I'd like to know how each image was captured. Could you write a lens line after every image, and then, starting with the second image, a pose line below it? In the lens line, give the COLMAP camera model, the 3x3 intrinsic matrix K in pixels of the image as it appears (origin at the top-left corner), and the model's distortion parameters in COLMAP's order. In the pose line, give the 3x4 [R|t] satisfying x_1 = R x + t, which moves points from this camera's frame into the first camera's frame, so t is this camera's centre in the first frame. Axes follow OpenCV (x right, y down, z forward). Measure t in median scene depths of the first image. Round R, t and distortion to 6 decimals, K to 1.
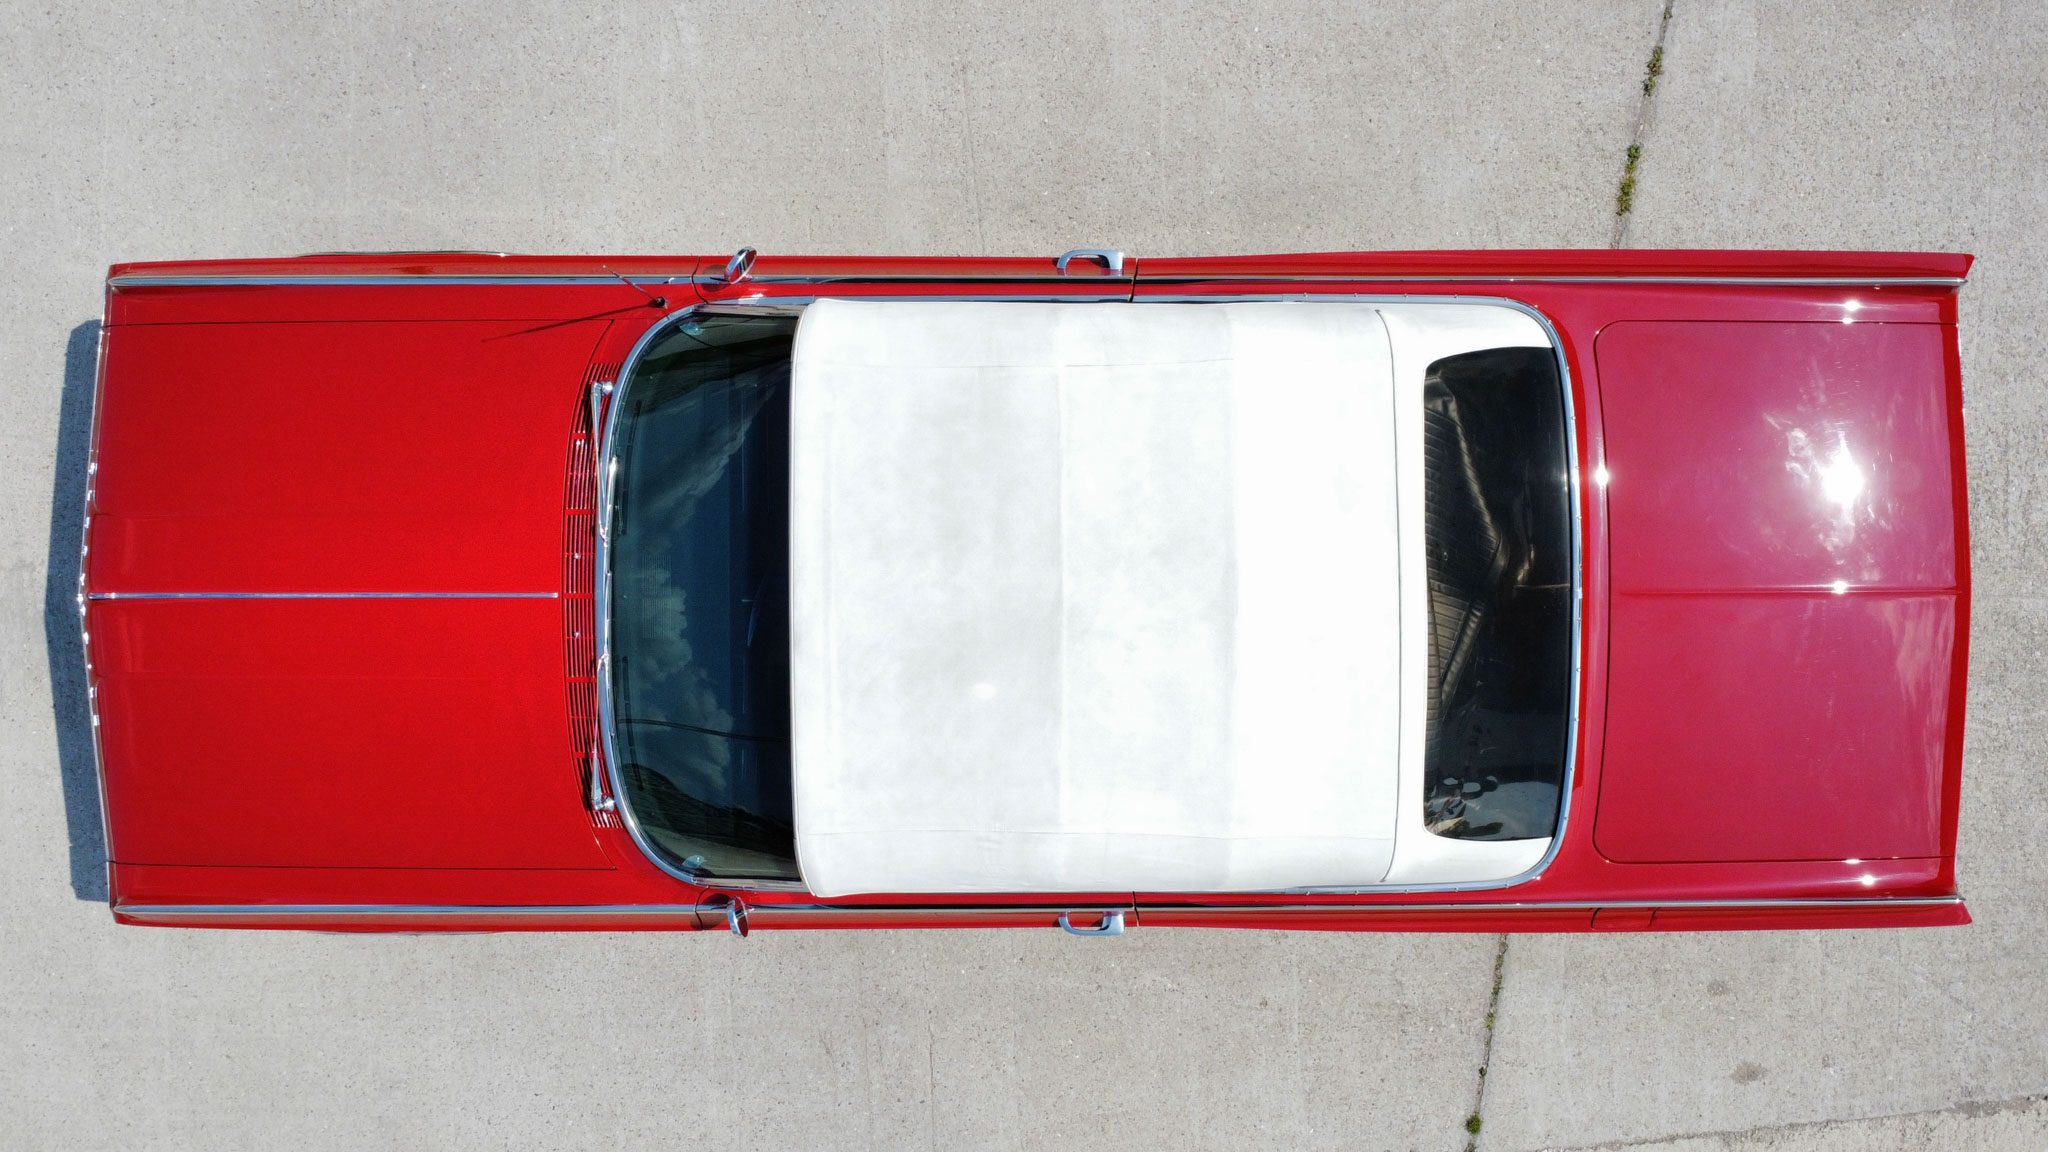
lens RADIAL K [[1636.8, 0, 1044.5], [0, 1636.8, 573.6], [0, 0, 1]] dist [0.003508, 0.001724]
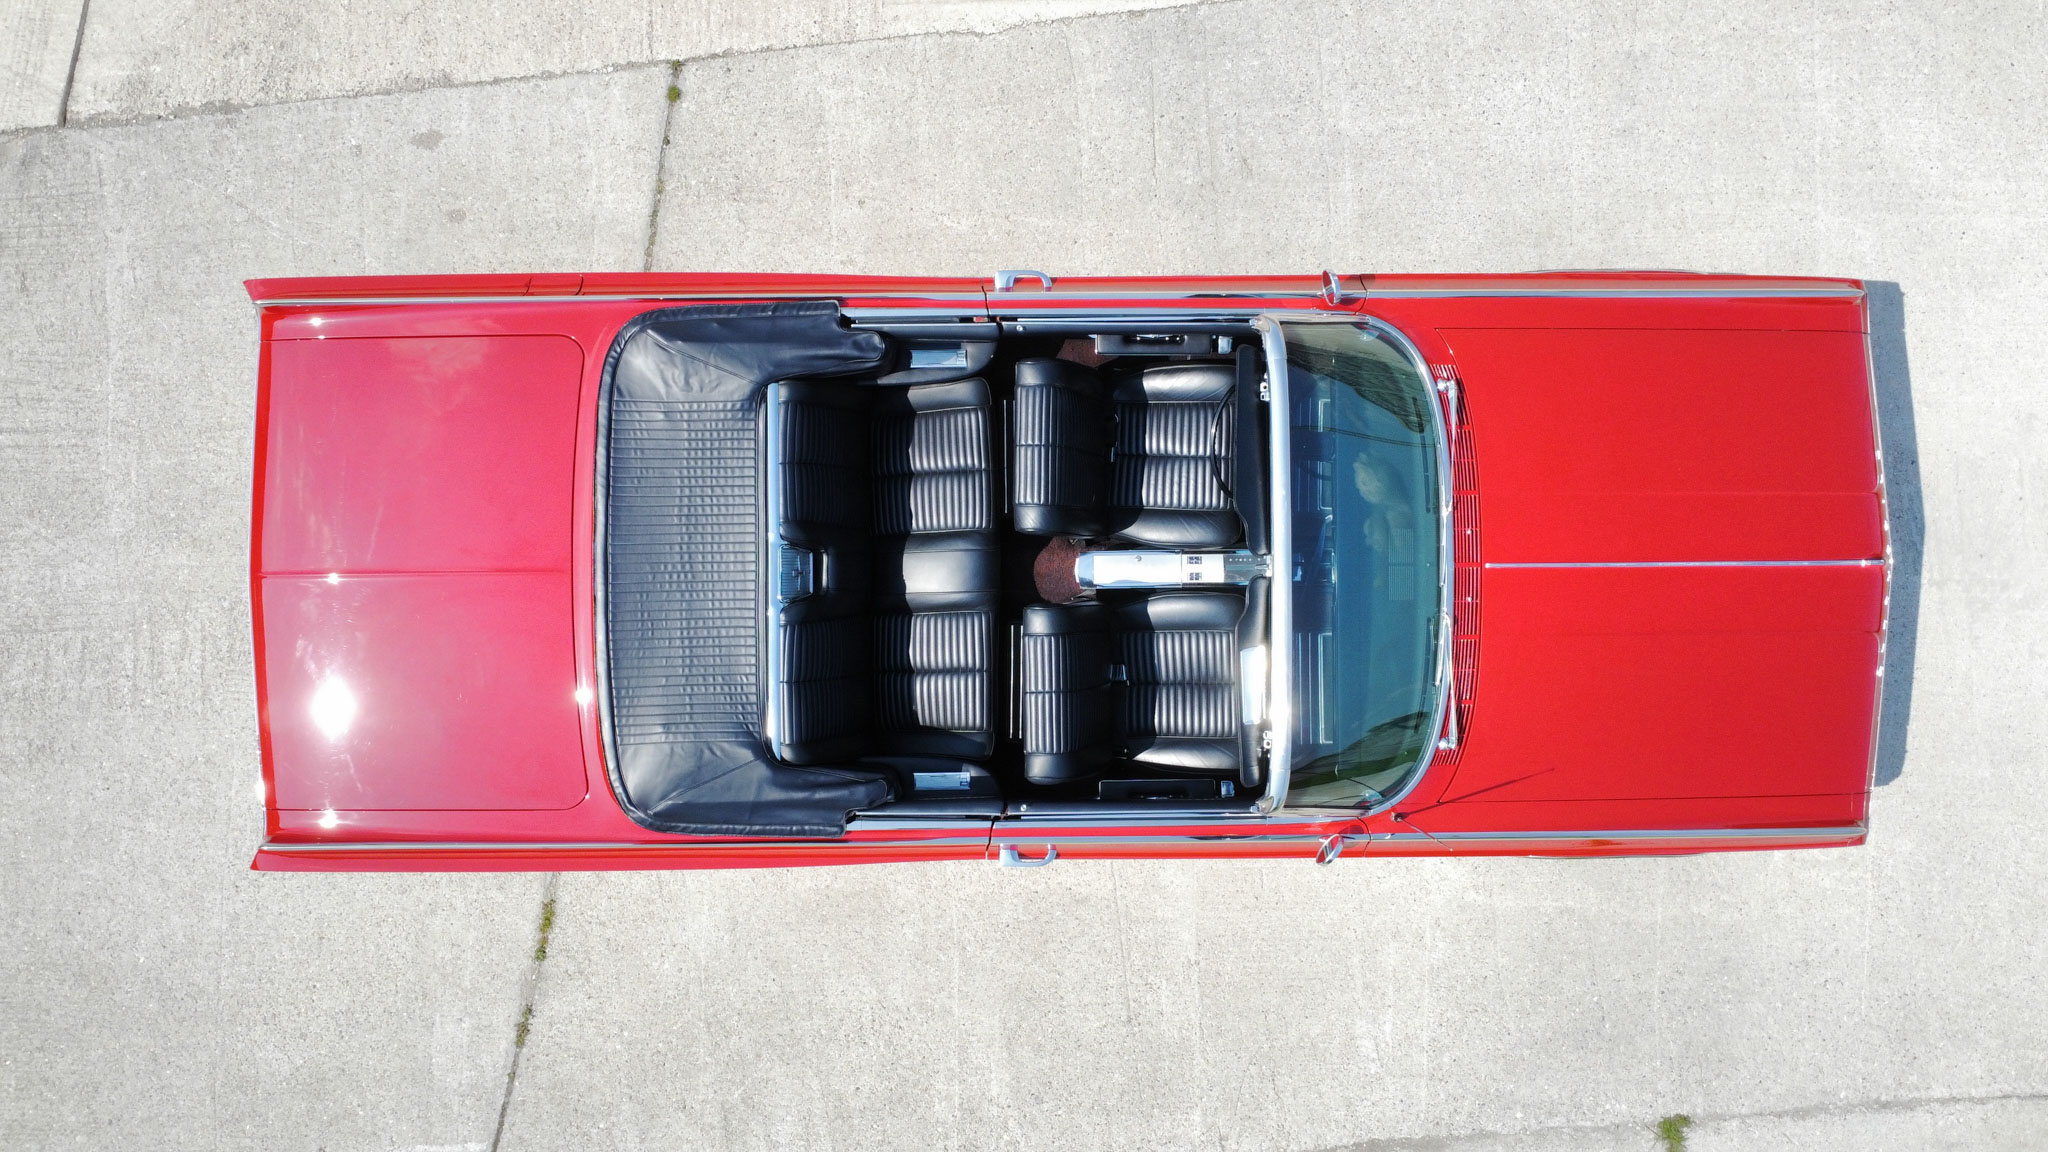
lens RADIAL K [[1474.4, 0, 1067.0], [0, 1474.4, 591.6], [0, 0, 1]] dist [0.008850, -0.009652]
pose [[-0.999658, 0.005634, -0.025543, 0.019495], [-0.005206, -0.999845, -0.016807, 0.010232], [-0.025634, -0.016668, 0.999532, -0.028587]]
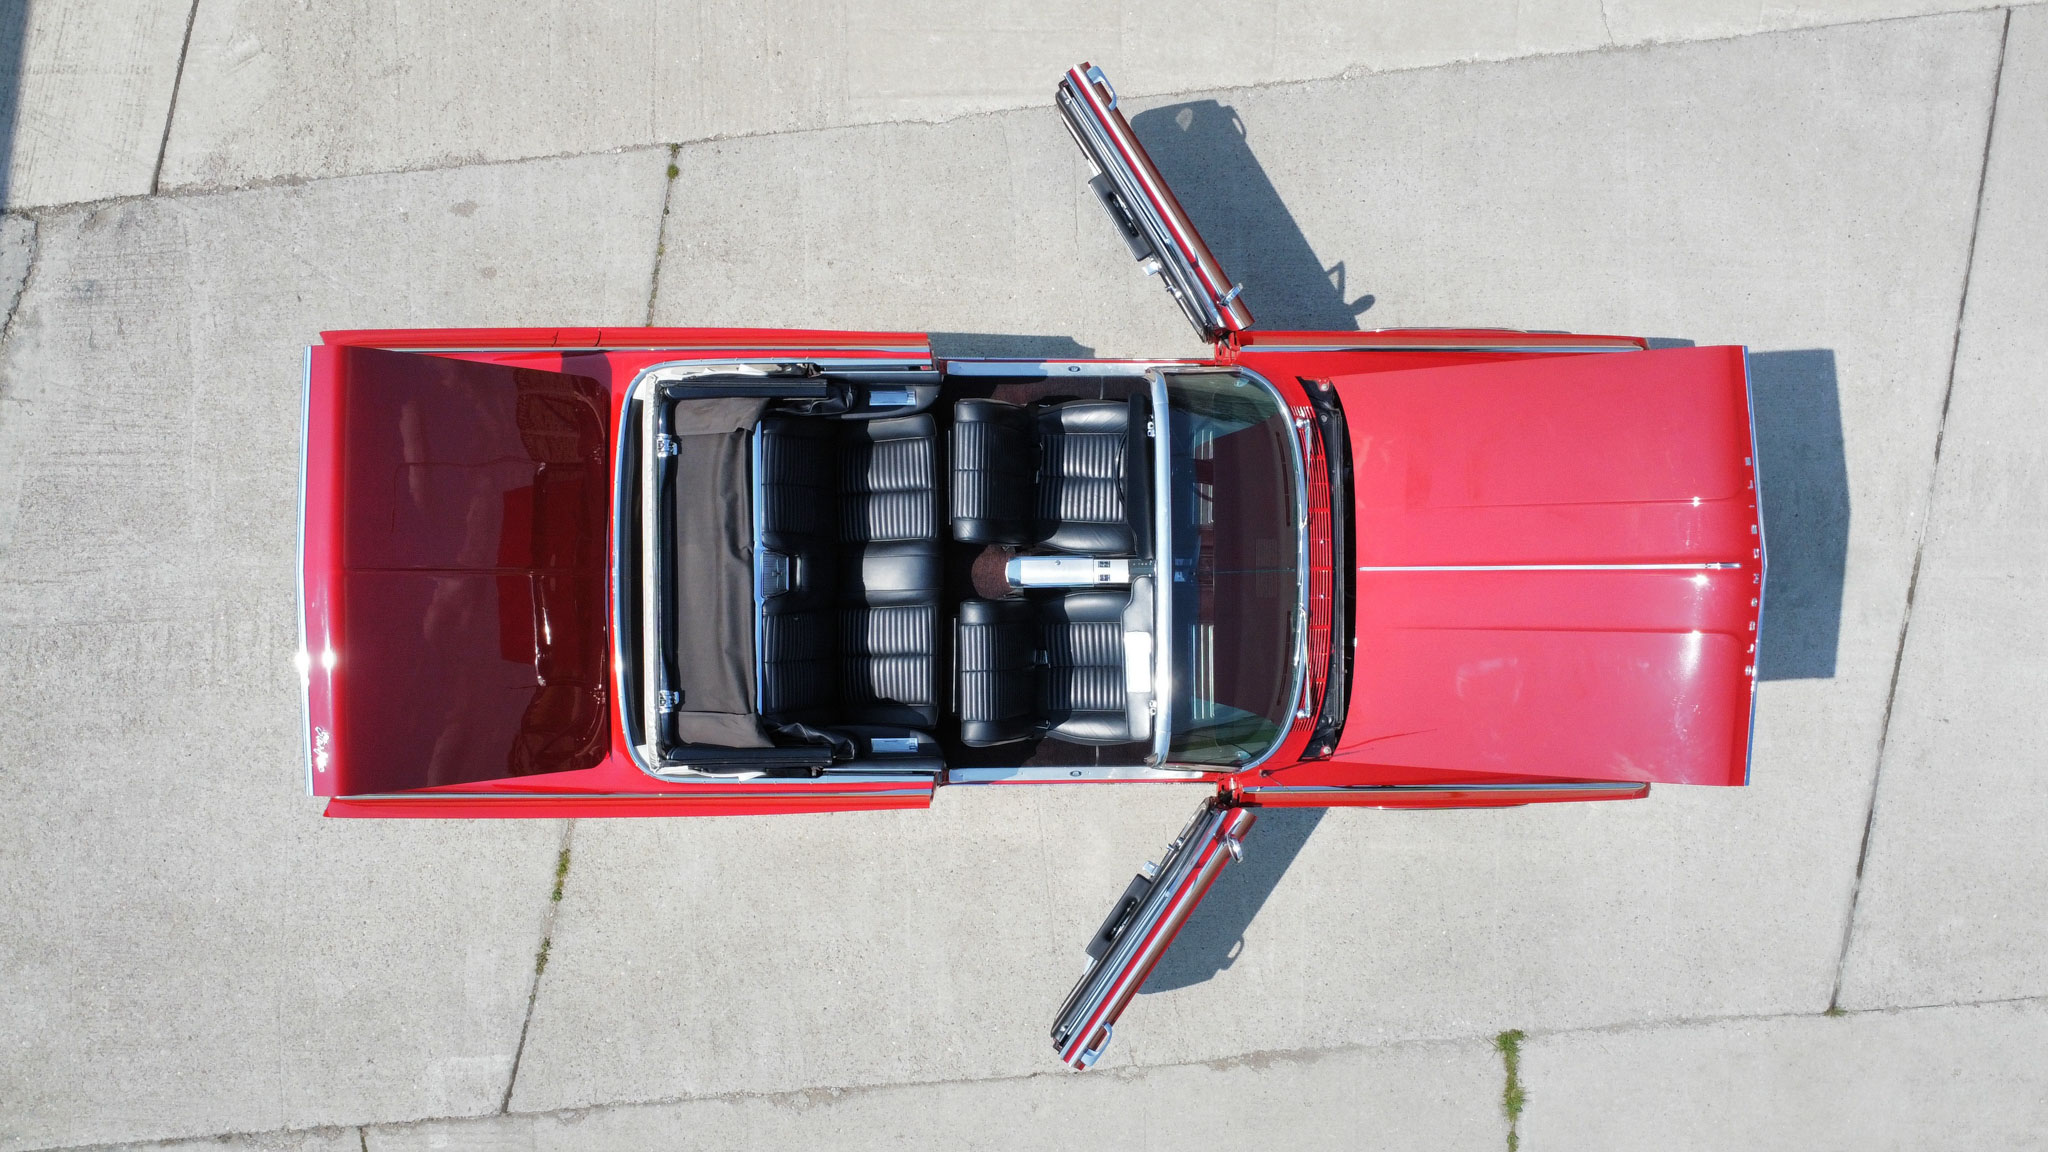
lens RADIAL K [[1368.9, 0, 1046.0], [0, 1368.9, 587.2], [0, 0, 1]] dist [0.008416, -0.008196]
pose [[-0.999180, 0.002942, -0.040391, 0.002994], [-0.002491, -0.999934, -0.011210, 0.008403], [-0.040421, -0.011100, 0.999121, -0.138852]]
